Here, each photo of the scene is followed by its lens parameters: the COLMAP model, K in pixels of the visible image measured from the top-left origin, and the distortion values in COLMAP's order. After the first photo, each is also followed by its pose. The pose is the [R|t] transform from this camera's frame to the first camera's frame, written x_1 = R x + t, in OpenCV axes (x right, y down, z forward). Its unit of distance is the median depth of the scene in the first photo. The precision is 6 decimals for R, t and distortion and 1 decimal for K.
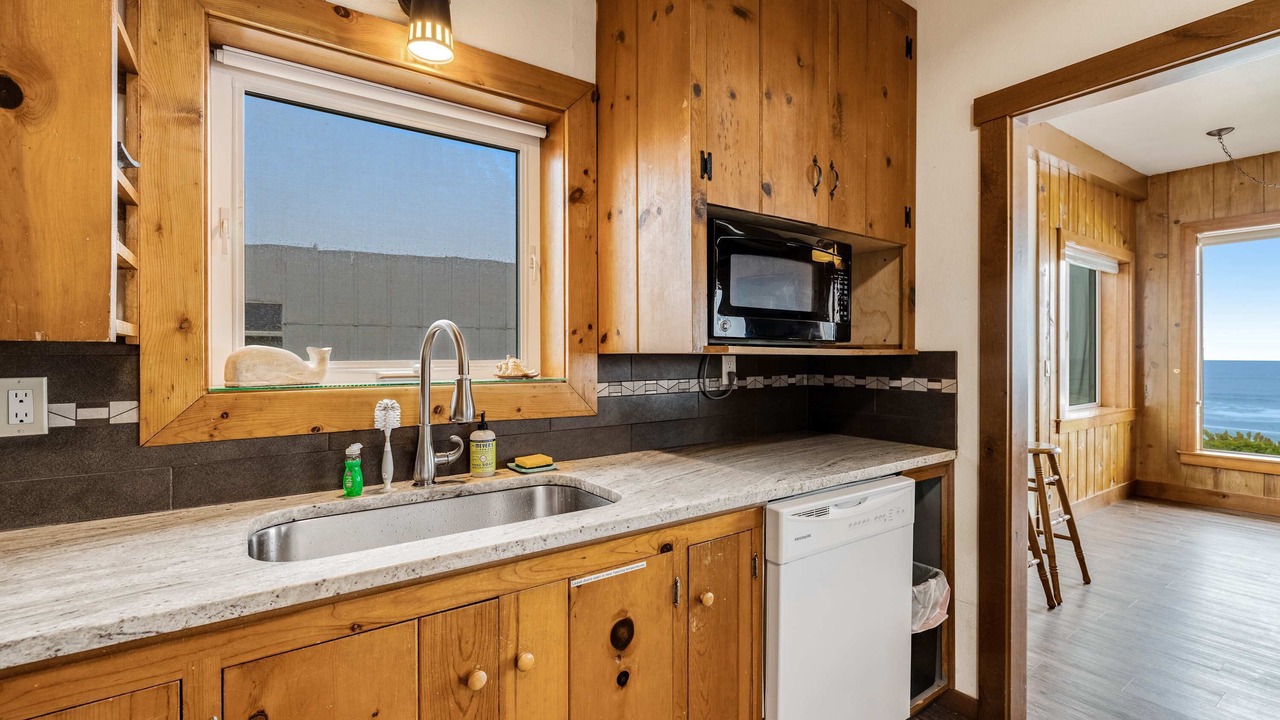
lens RADIAL K [[543.6, 0, 642.4], [0, 543.6, 355.5], [0, 0, 1]] dist [-0.001080, -0.000487]
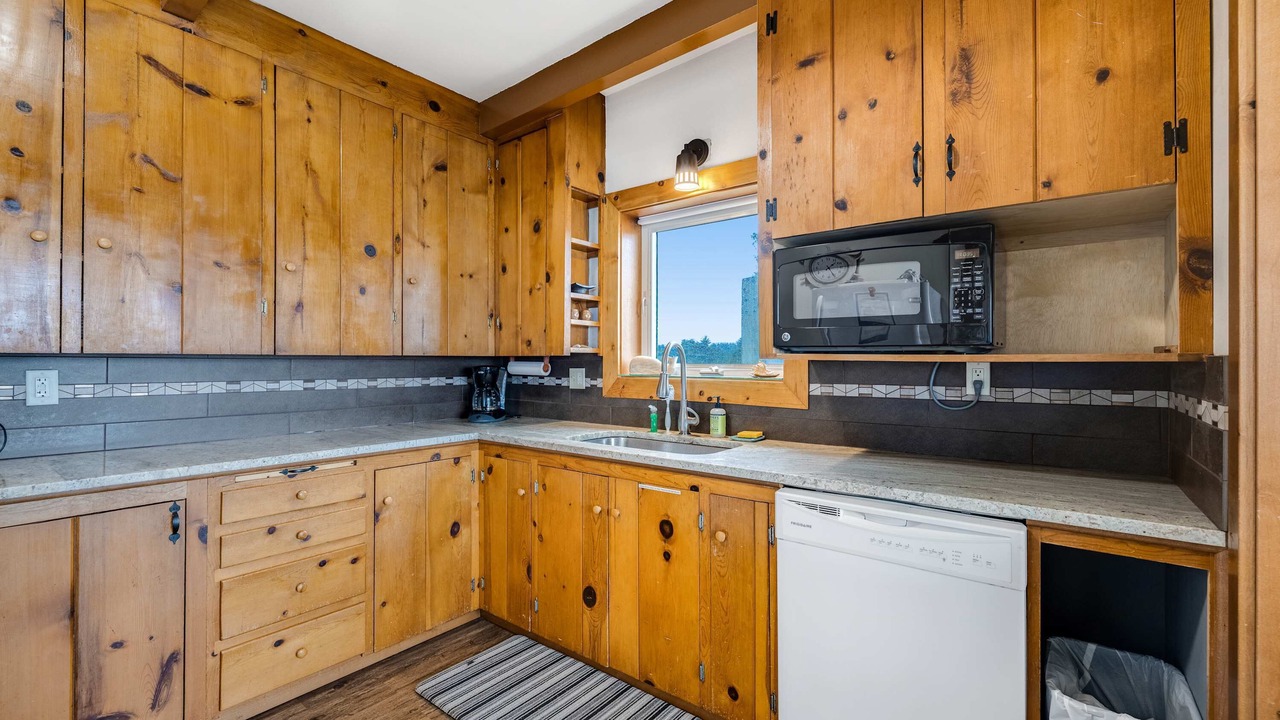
lens RADIAL K [[543.6, 0, 642.4], [0, 543.6, 355.5], [0, 0, 1]] dist [-0.001080, -0.000487]
pose [[0.306290, -0.005920, -0.951920, 1.212120], [-0.001515, 0.999976, -0.006706, -0.004796], [0.951937, 0.003496, 0.306273, 0.332642]]
